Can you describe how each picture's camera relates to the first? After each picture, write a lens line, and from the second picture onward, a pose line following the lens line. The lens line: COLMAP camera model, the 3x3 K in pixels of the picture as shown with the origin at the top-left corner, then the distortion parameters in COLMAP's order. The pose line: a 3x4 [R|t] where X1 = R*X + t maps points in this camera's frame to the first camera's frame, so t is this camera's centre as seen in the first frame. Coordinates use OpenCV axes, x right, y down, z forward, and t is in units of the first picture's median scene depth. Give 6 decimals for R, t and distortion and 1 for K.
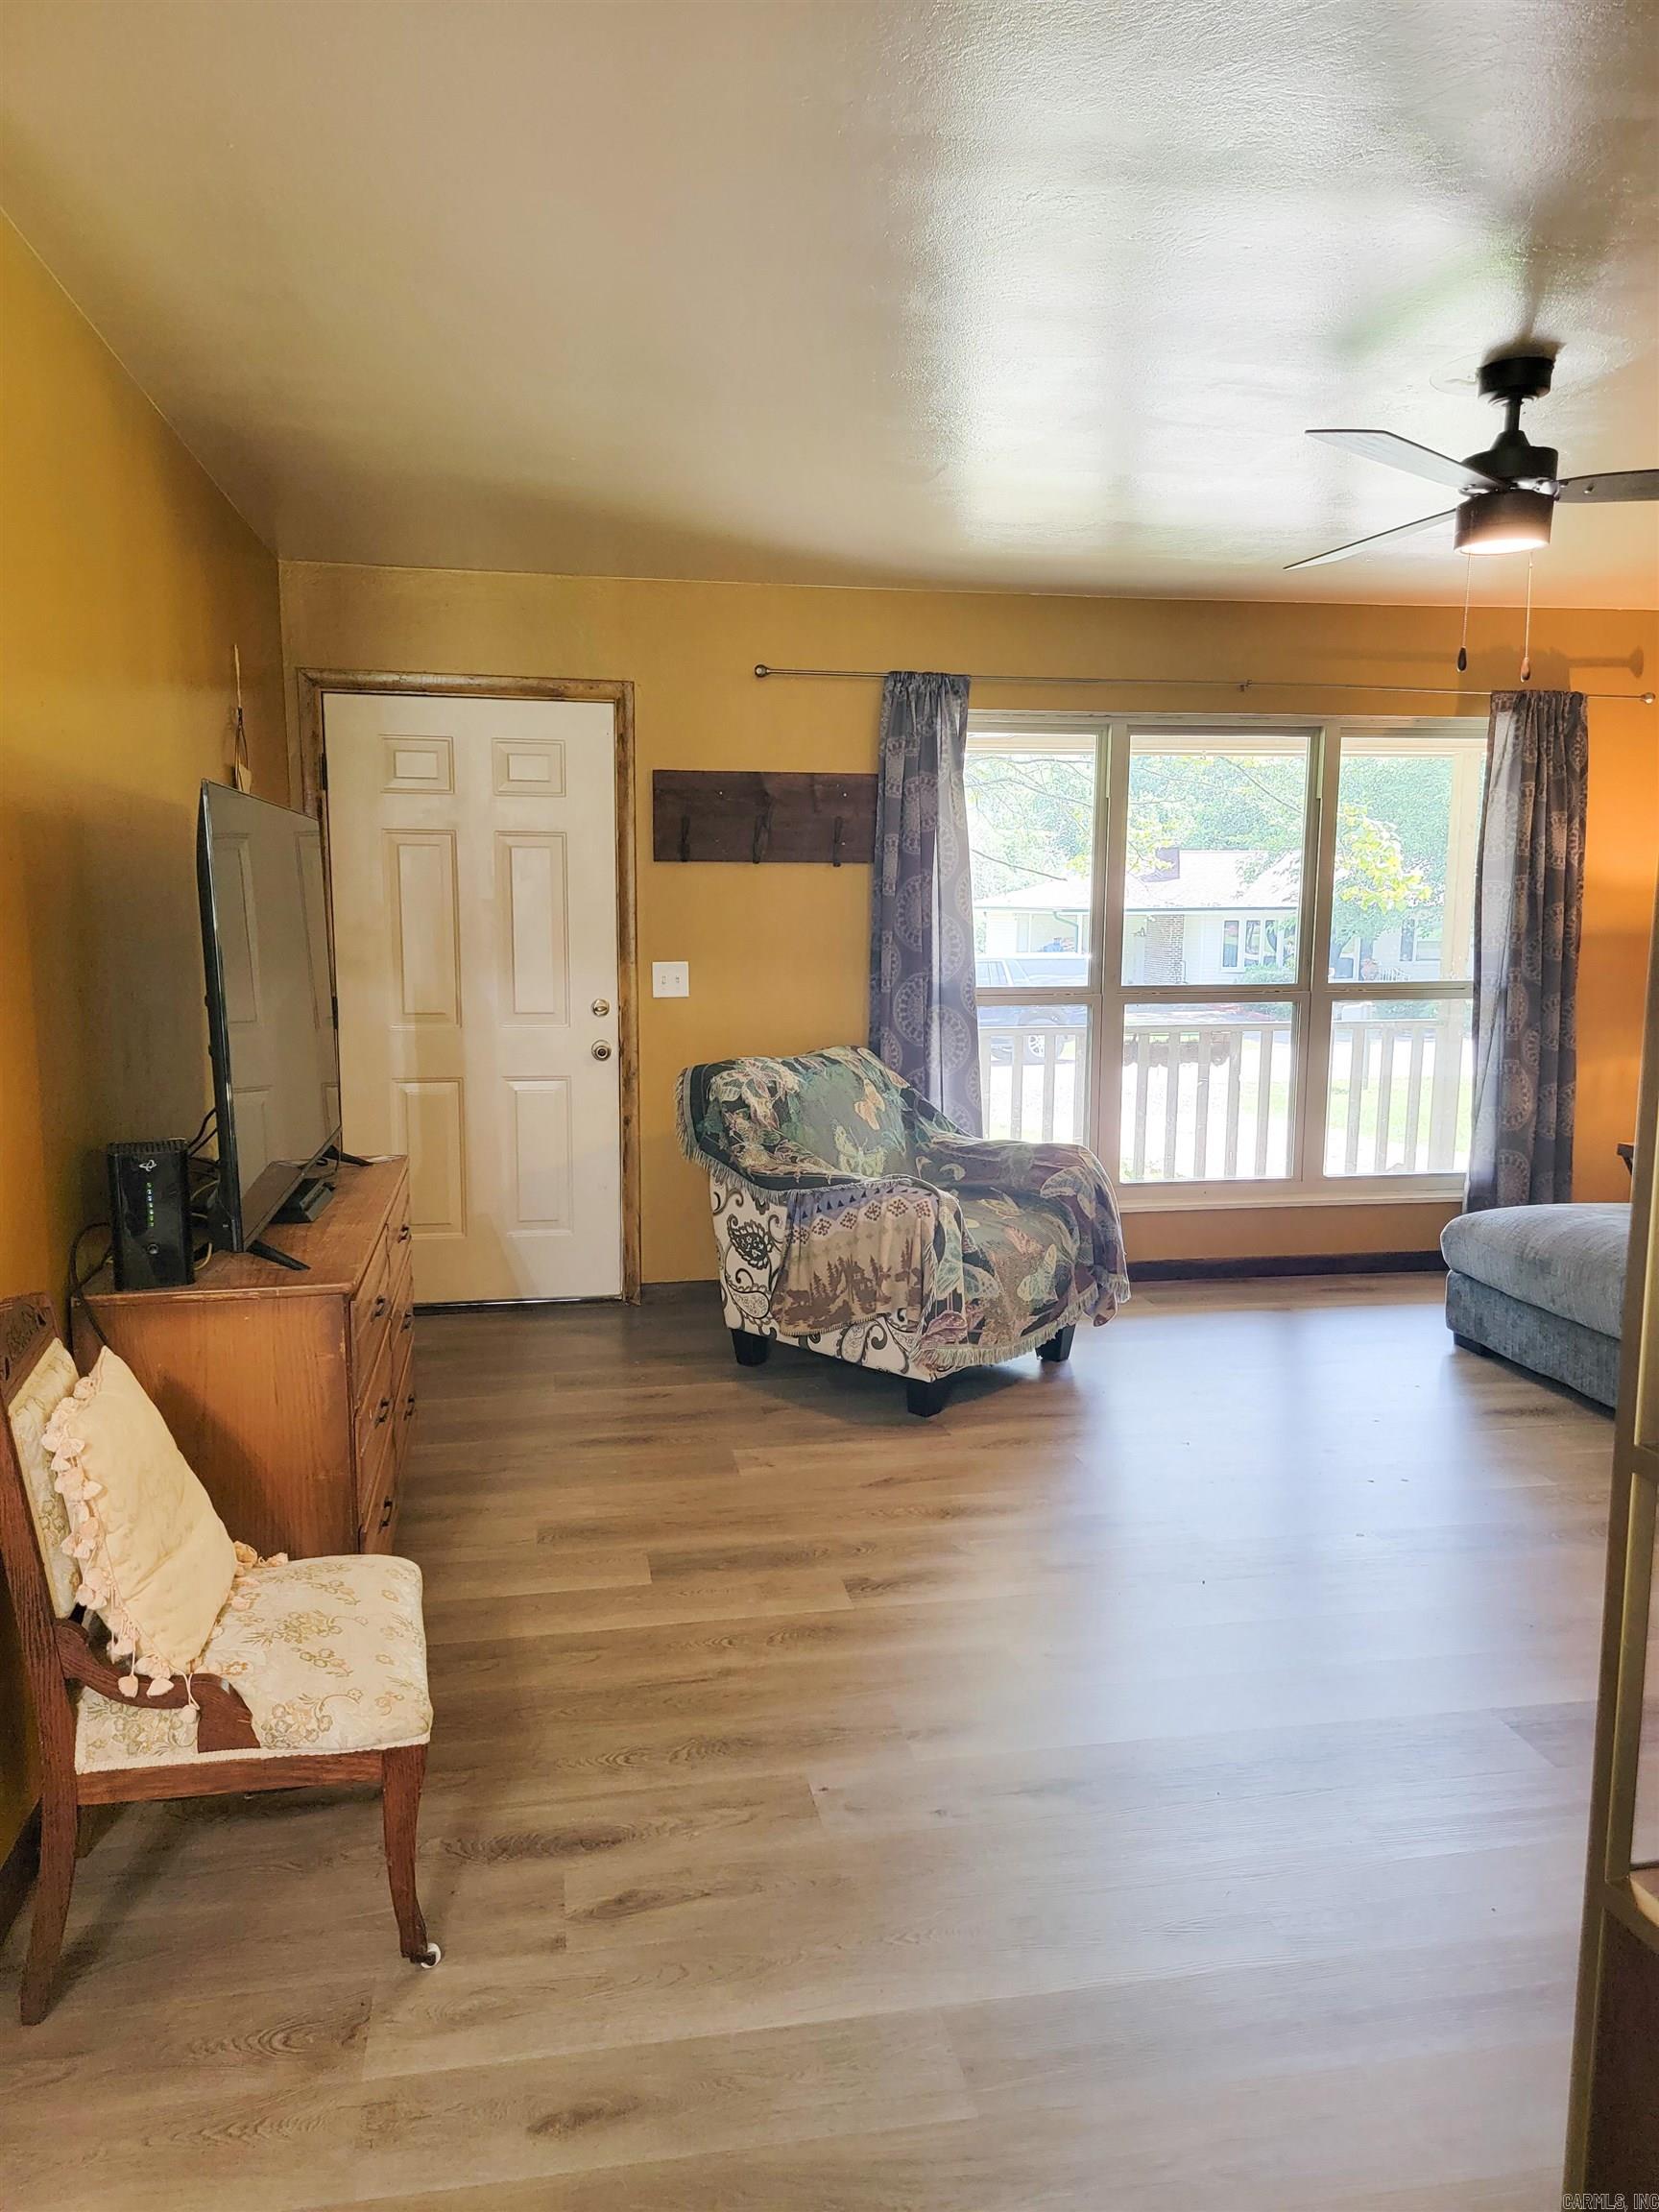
lens RADIAL K [[1516.8, 0, 818.4], [0, 1516.8, 1101.5], [0, 0, 1]] dist [0.076820, -0.061827]
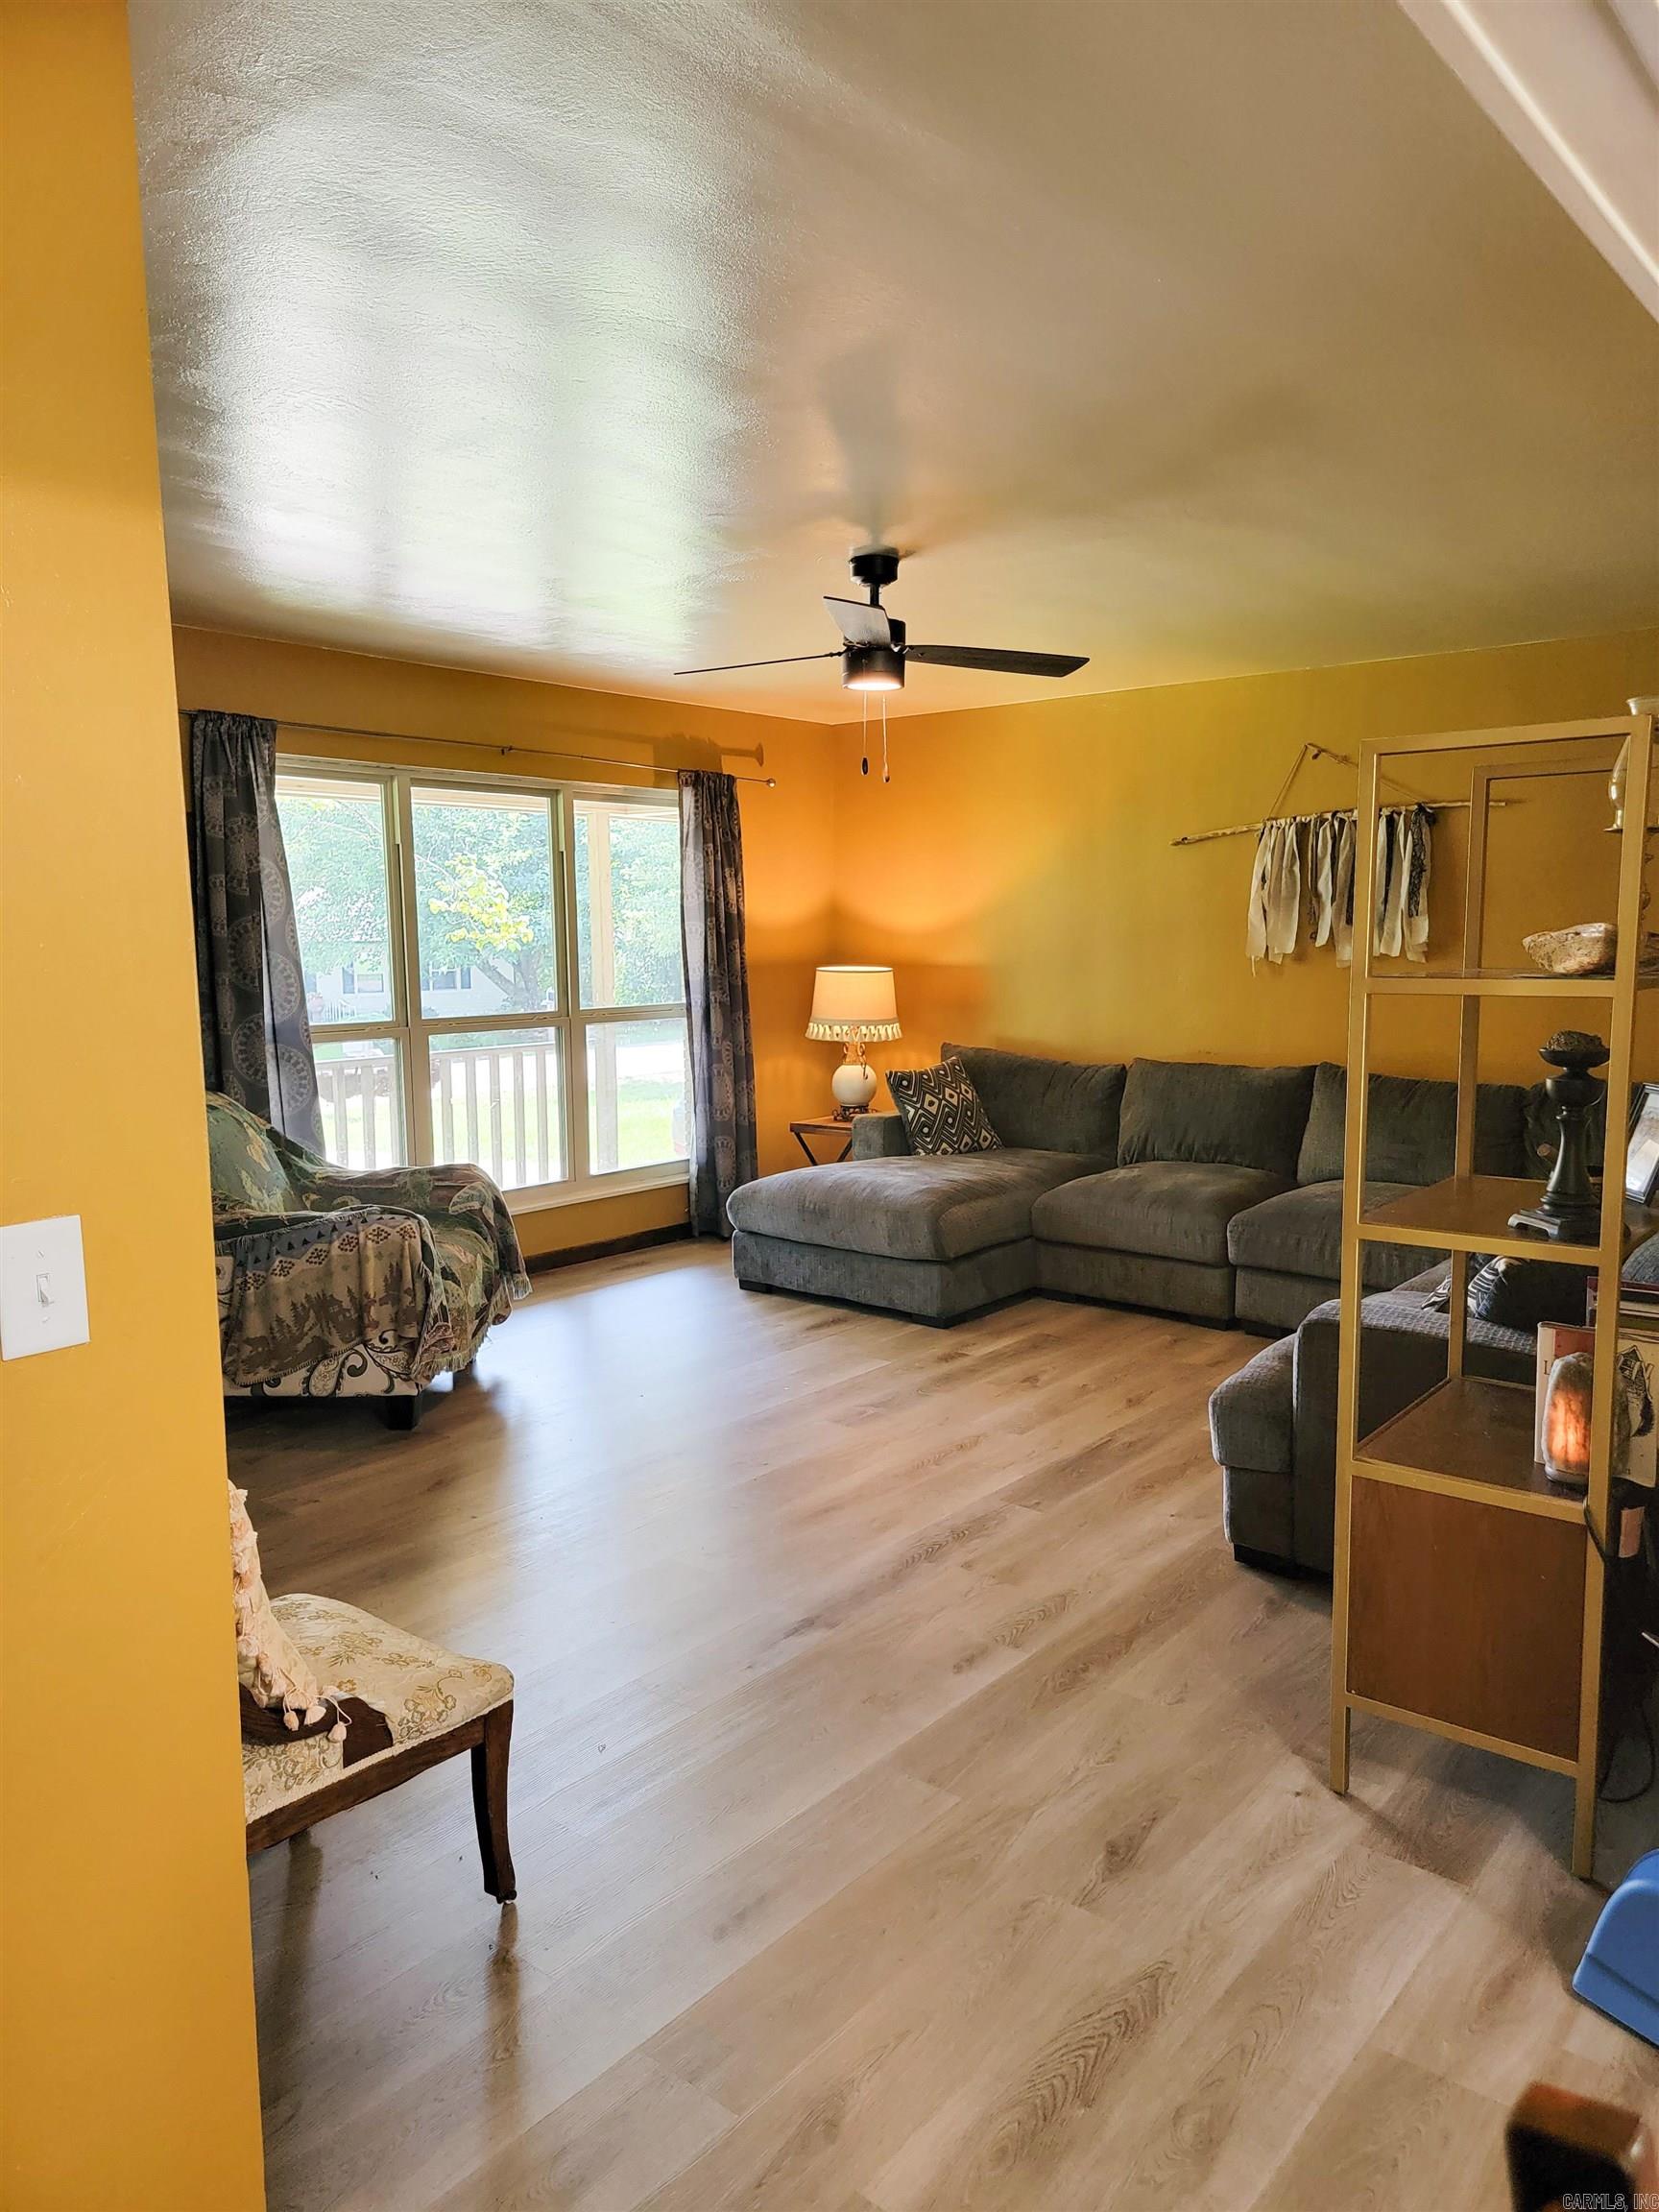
lens RADIAL K [[1516.8, 0, 847.1], [0, 1516.8, 1110.1], [0, 0, 1]] dist [0.076820, -0.061827]
pose [[0.757882, -0.085774, 0.646728, -0.297431], [0.096860, 0.995127, 0.018474, -0.002953], [-0.645161, 0.048640, 0.762497, -0.012151]]
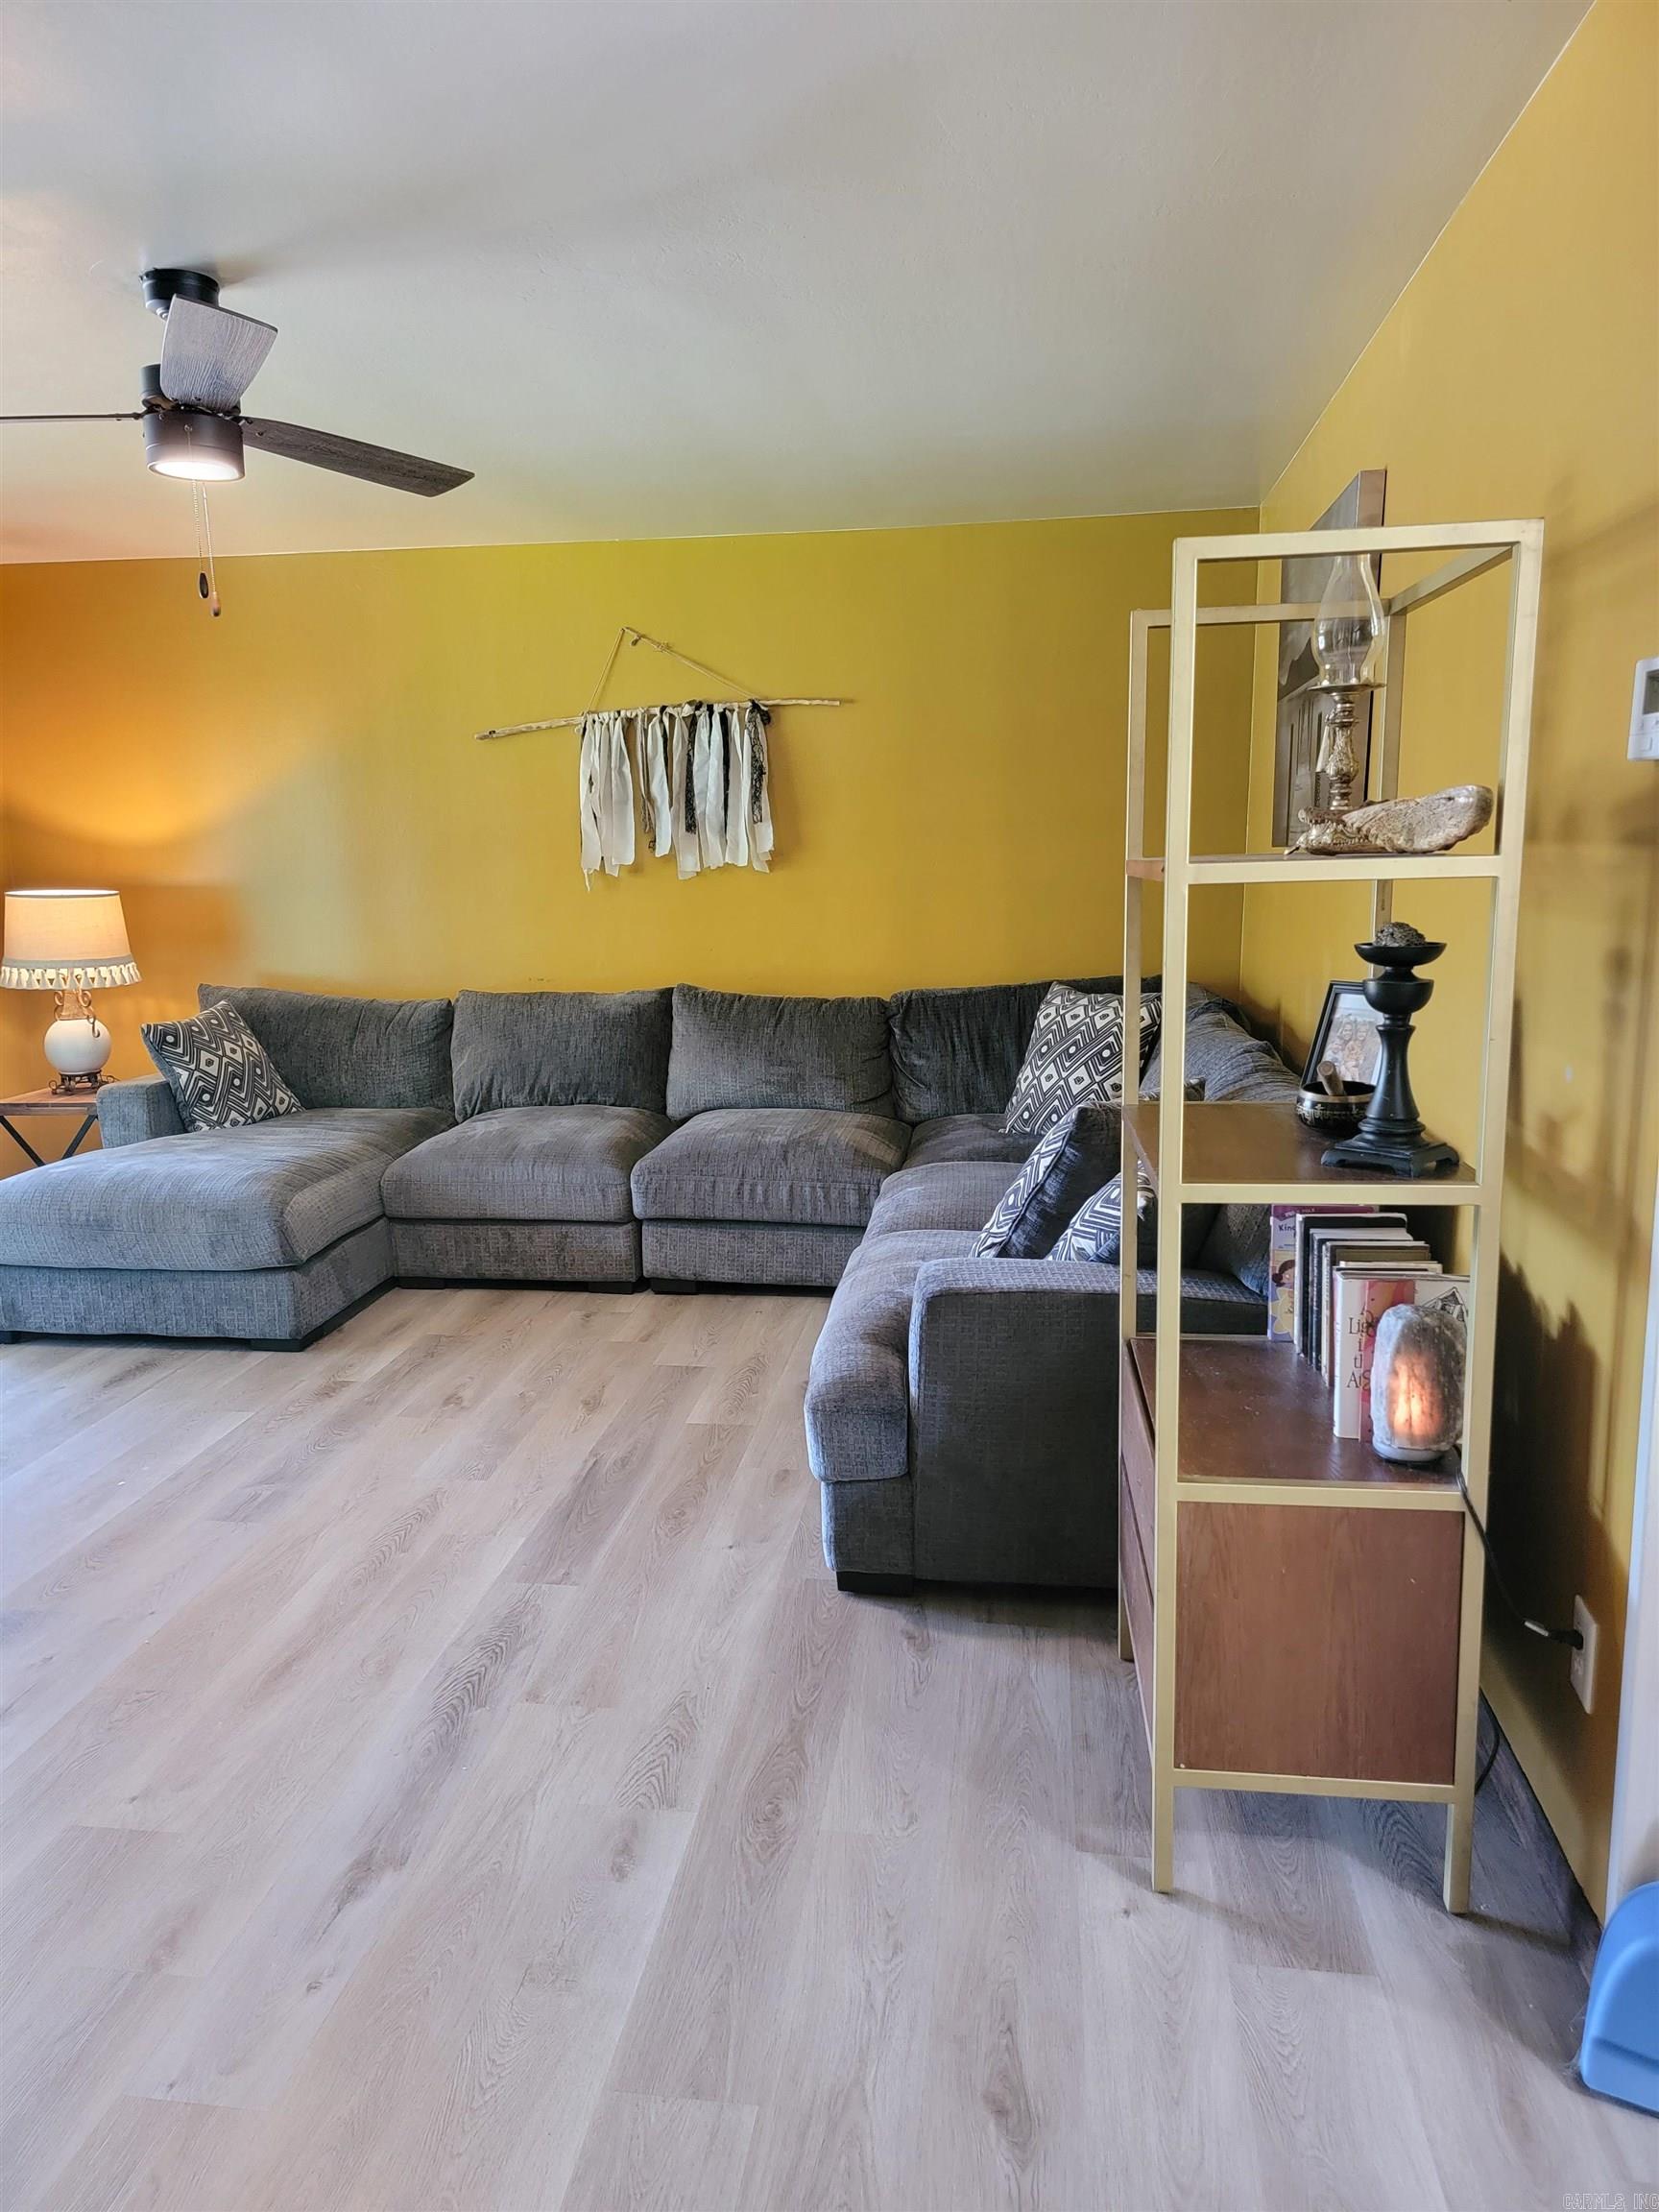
lens RADIAL K [[1516.8, 0, 808.6], [0, 1516.8, 1104.8], [0, 0, 1]] dist [0.076820, -0.061827]
pose [[0.316393, -0.169955, 0.933280, -0.239579], [0.147294, 0.980690, 0.128654, -0.022749], [-0.937123, 0.096762, 0.335317, 0.210202]]
